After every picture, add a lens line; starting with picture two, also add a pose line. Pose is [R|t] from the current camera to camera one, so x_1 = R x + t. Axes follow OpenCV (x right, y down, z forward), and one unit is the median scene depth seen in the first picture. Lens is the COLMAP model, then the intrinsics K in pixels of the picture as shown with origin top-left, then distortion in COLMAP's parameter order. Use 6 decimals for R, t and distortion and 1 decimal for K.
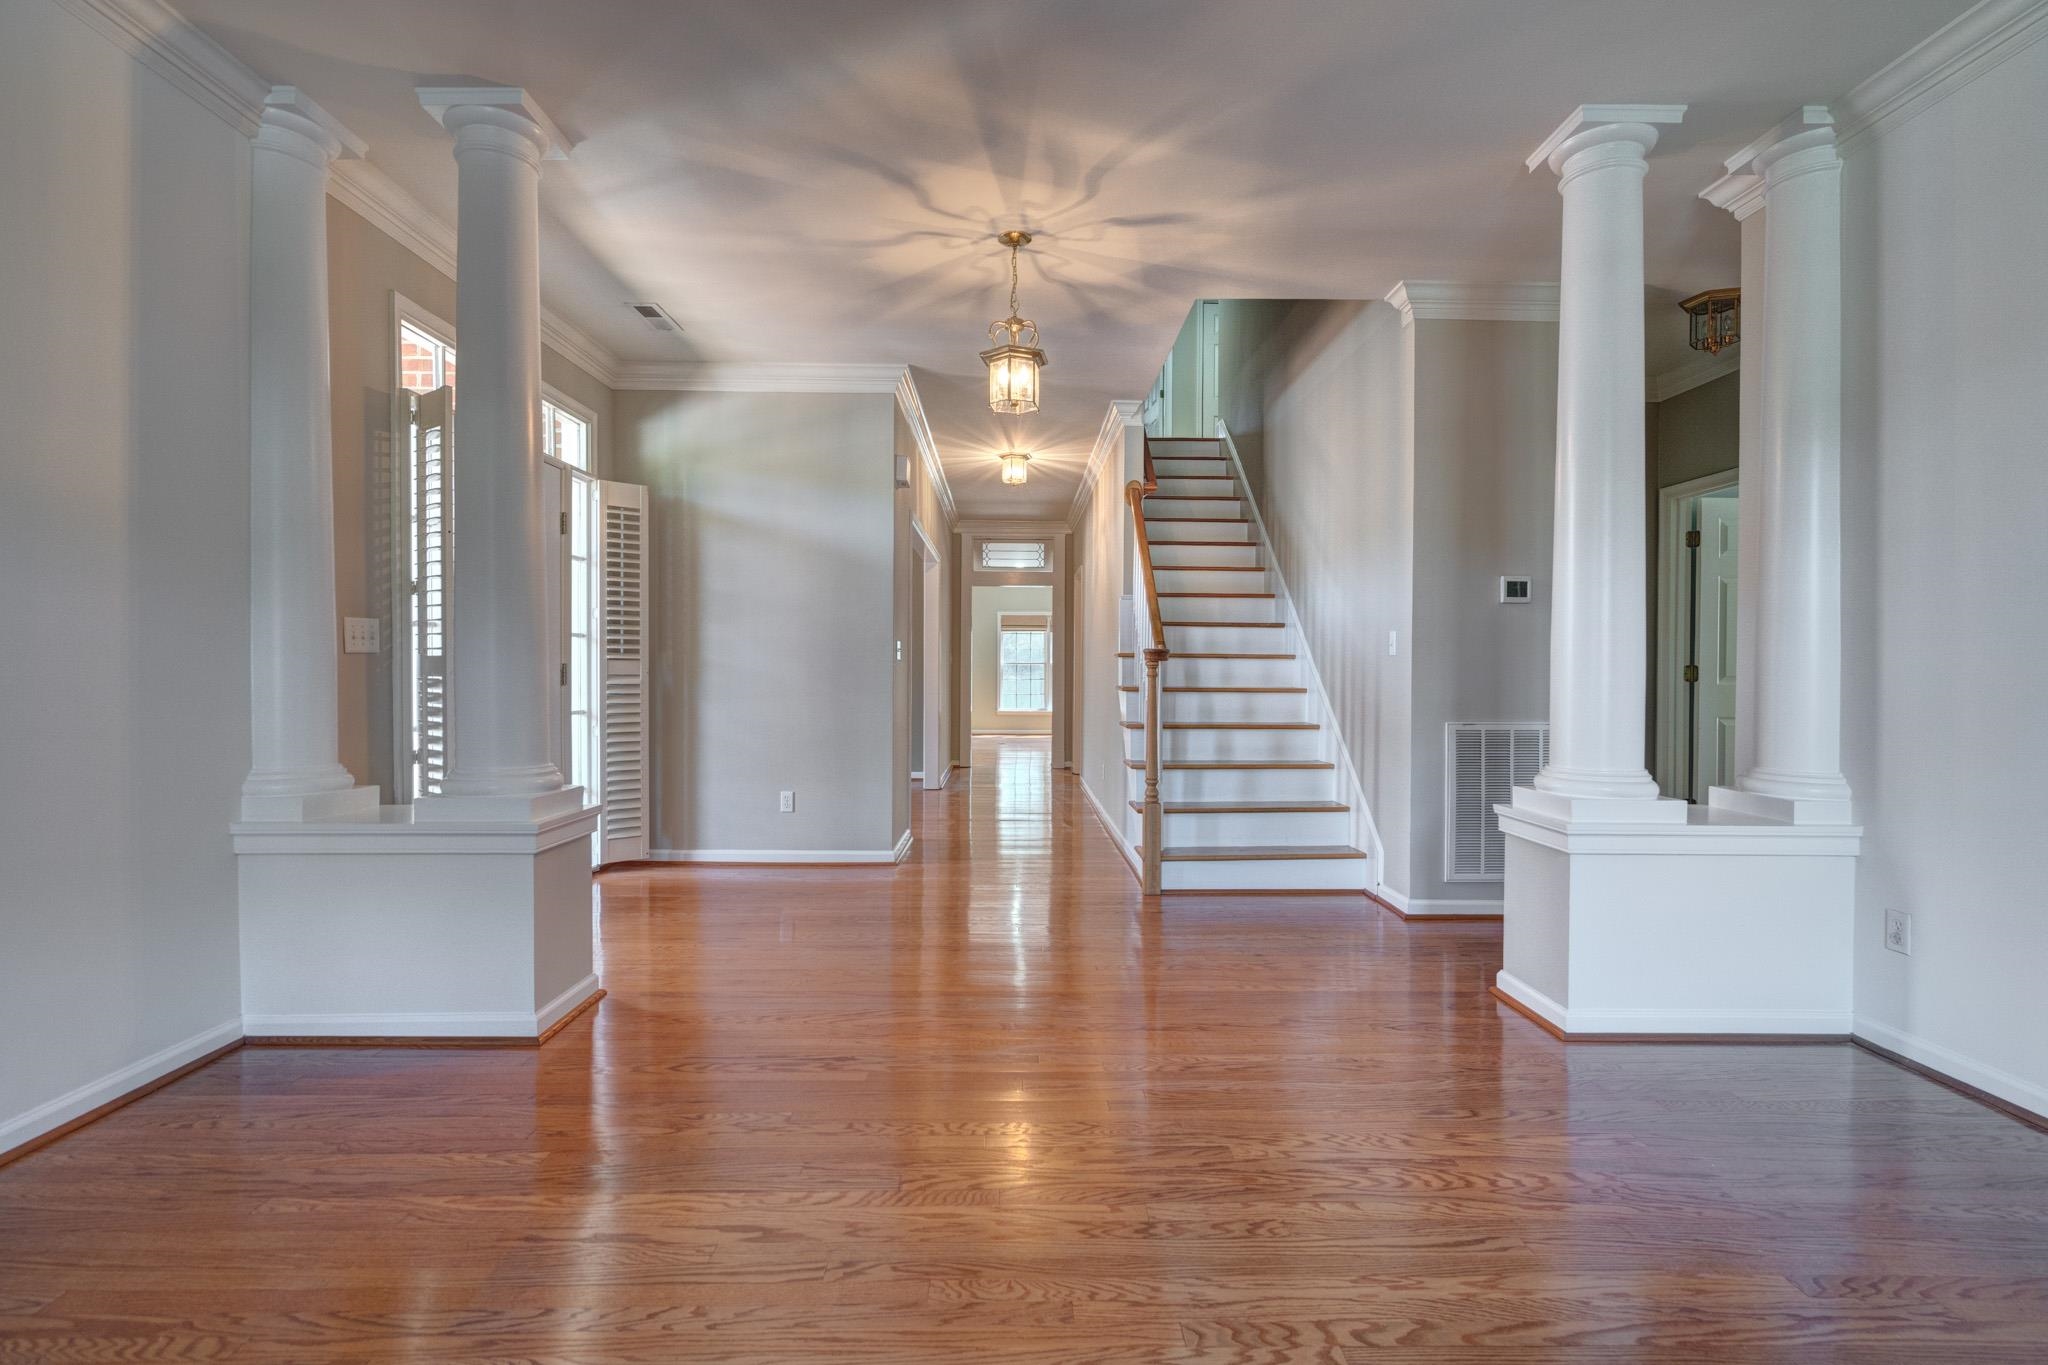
lens RADIAL K [[953.2, 0, 1021.8], [0, 953.2, 676.5], [0, 0, 1]] dist [0.000134, 0.000283]
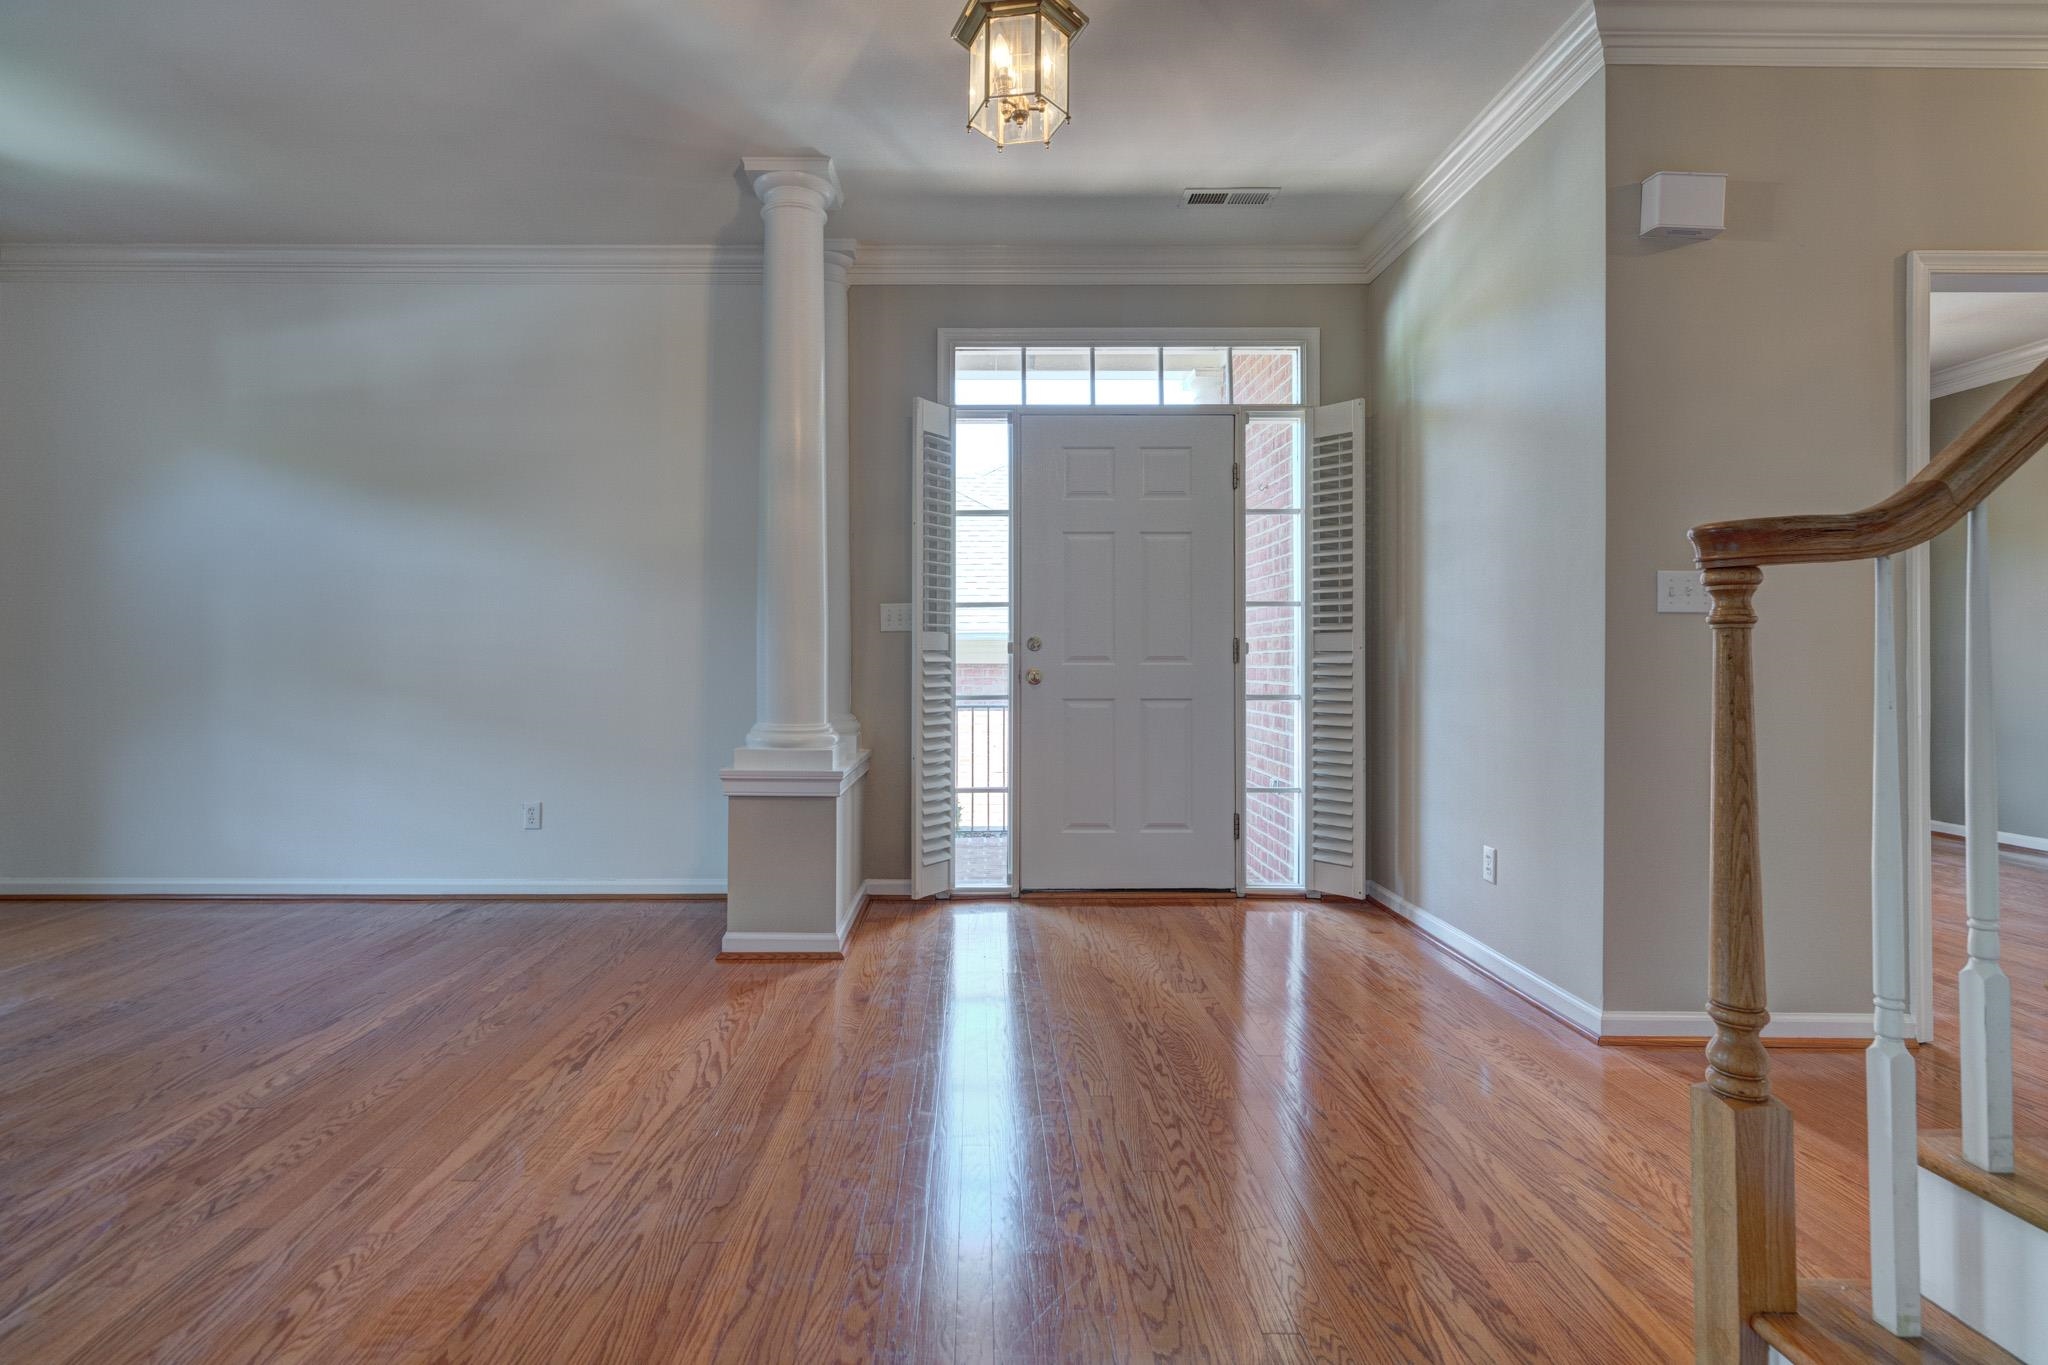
lens RADIAL K [[985.4, 0, 972.4], [0, 985.4, 649.5], [0, 0, 1]] dist [0.000886, 0.000450]
pose [[-0.015034, -0.015400, -0.999768, 0.467817], [-0.008335, 0.999849, -0.015276, 0.014198], [0.999852, 0.008104, -0.015160, 0.876345]]
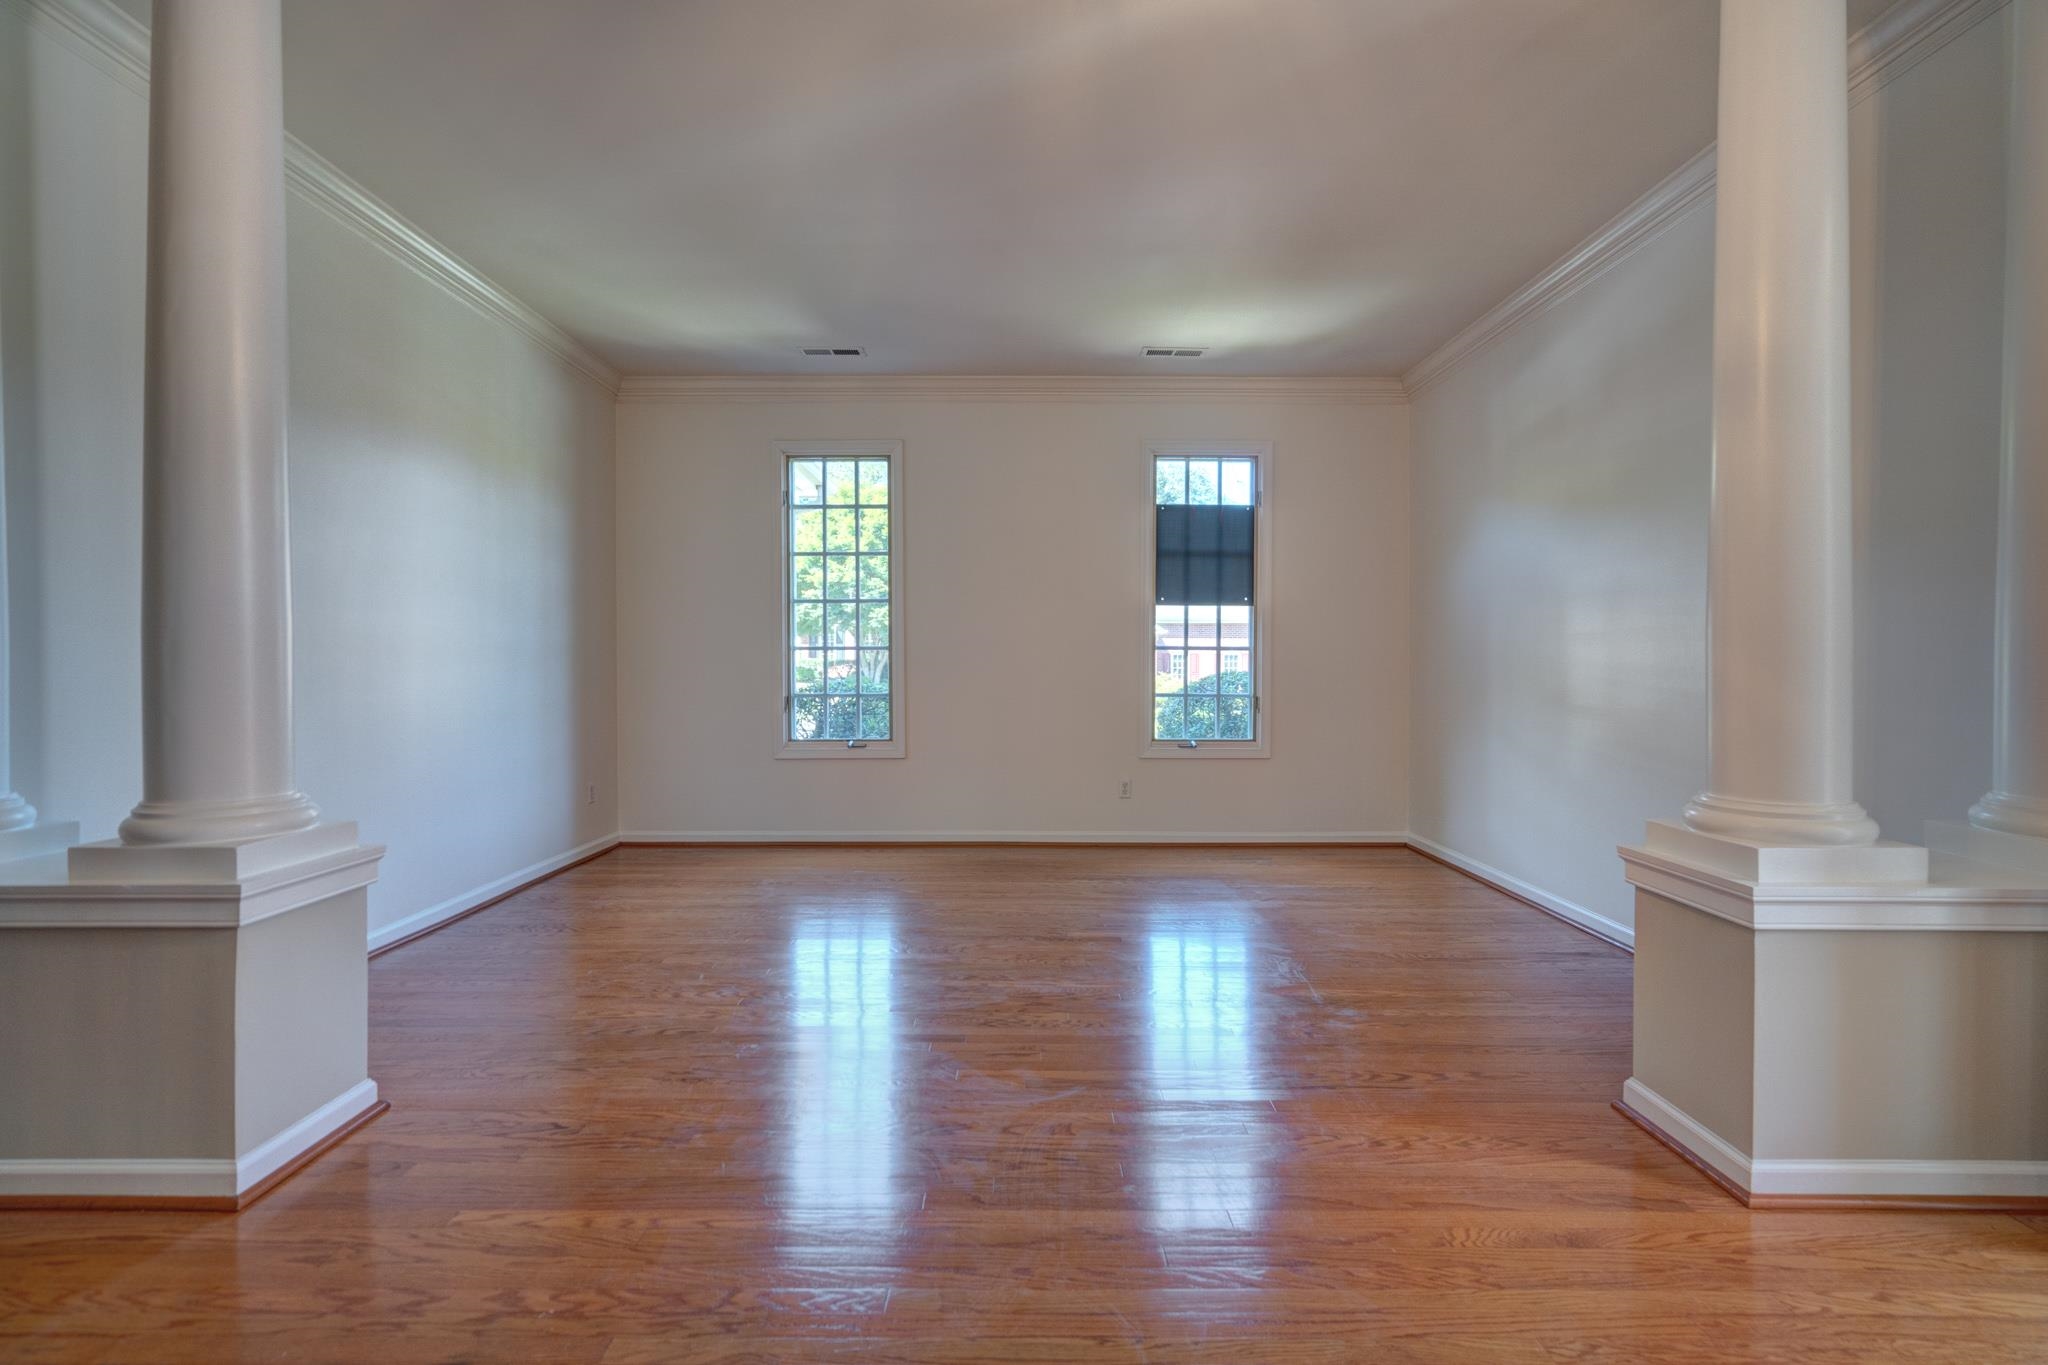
lens RADIAL K [[953.2, 0, 1021.8], [0, 953.2, 676.5], [0, 0, 1]] dist [0.000134, 0.000283]
pose [[-0.999890, -0.003347, 0.014475, 0.005279], [-0.002988, 0.999688, 0.024792, -0.008383], [-0.014553, 0.024746, -0.999588, 1.212406]]
